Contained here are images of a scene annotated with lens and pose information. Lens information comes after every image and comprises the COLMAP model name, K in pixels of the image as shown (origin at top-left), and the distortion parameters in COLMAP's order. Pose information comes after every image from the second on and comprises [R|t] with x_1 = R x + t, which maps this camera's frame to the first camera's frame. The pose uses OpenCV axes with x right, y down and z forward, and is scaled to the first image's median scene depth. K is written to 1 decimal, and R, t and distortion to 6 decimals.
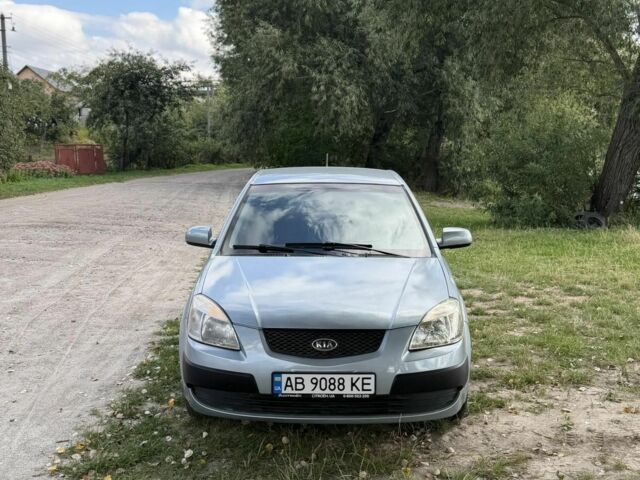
lens RADIAL K [[764.6, 0, 320.0], [0, 764.6, 240.0], [0, 0, 1]] dist [0.202365, -0.463421]
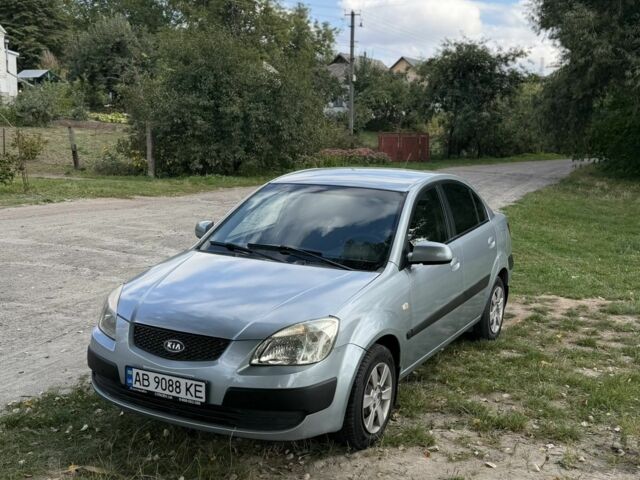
lens RADIAL K [[764.6, 0, 320.0], [0, 764.6, 240.0], [0, 0, 1]] dist [0.202365, -0.463421]
pose [[0.885798, 0.083572, -0.456484, 0.601690], [-0.075773, 0.996497, 0.035400, -0.051970], [0.457844, 0.003231, 0.889027, 0.171039]]
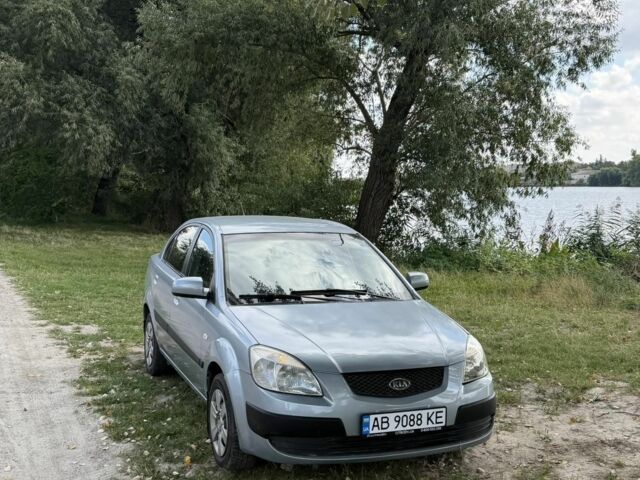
lens RADIAL K [[764.6, 0, 320.0], [0, 764.6, 240.0], [0, 0, 1]] dist [0.202365, -0.463421]
pose [[0.922769, -0.009205, 0.385244, -0.491691], [0.029495, 0.998469, -0.046791, -0.018681], [-0.384223, 0.054540, 0.921628, 0.026472]]
